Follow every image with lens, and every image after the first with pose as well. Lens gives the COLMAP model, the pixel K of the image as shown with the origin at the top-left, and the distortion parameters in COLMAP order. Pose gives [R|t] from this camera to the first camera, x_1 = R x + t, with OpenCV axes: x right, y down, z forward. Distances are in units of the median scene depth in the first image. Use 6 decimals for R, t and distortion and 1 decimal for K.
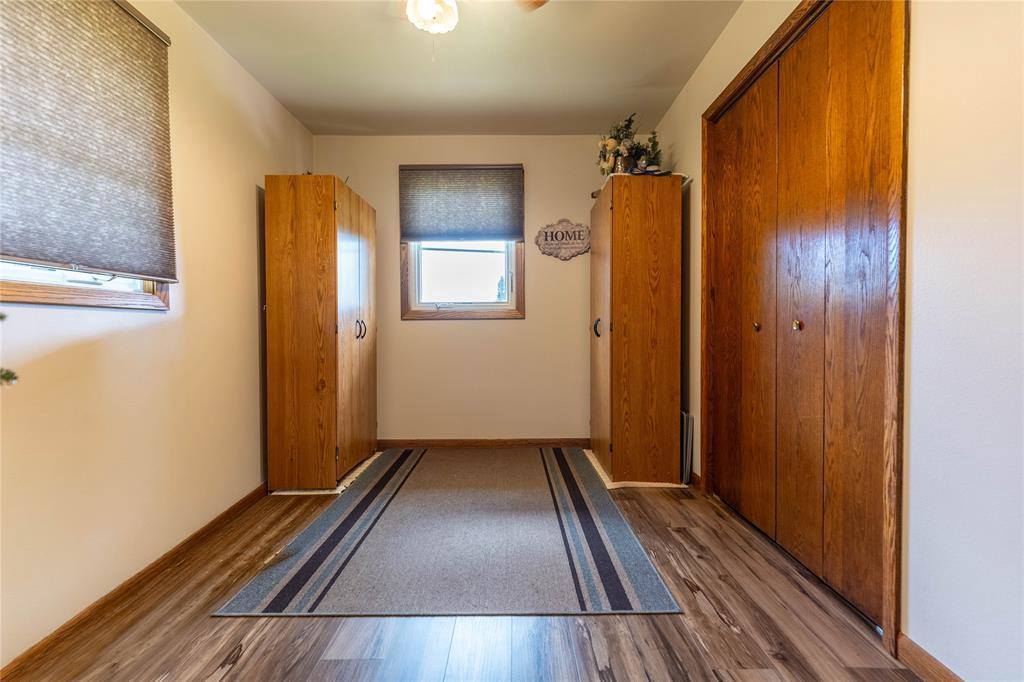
lens RADIAL K [[470.3, 0, 511.8], [0, 470.3, 338.1], [0, 0, 1]] dist [0.013082, -0.003991]
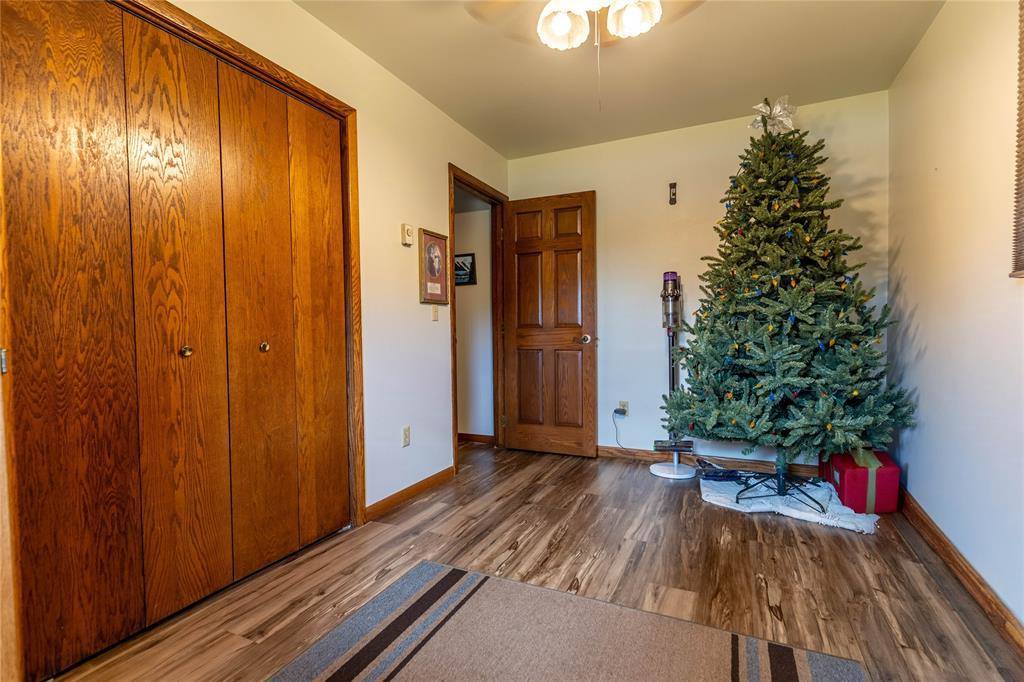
lens RADIAL K [[470.3, 0, 512.2], [0, 470.3, 343.4], [0, 0, 1]] dist [0.013082, -0.003991]
pose [[-0.906224, 0.006149, 0.422753, -0.400374], [0.024864, 0.998939, 0.038769, -0.070112], [-0.422066, 0.045645, -0.905415, 1.932327]]
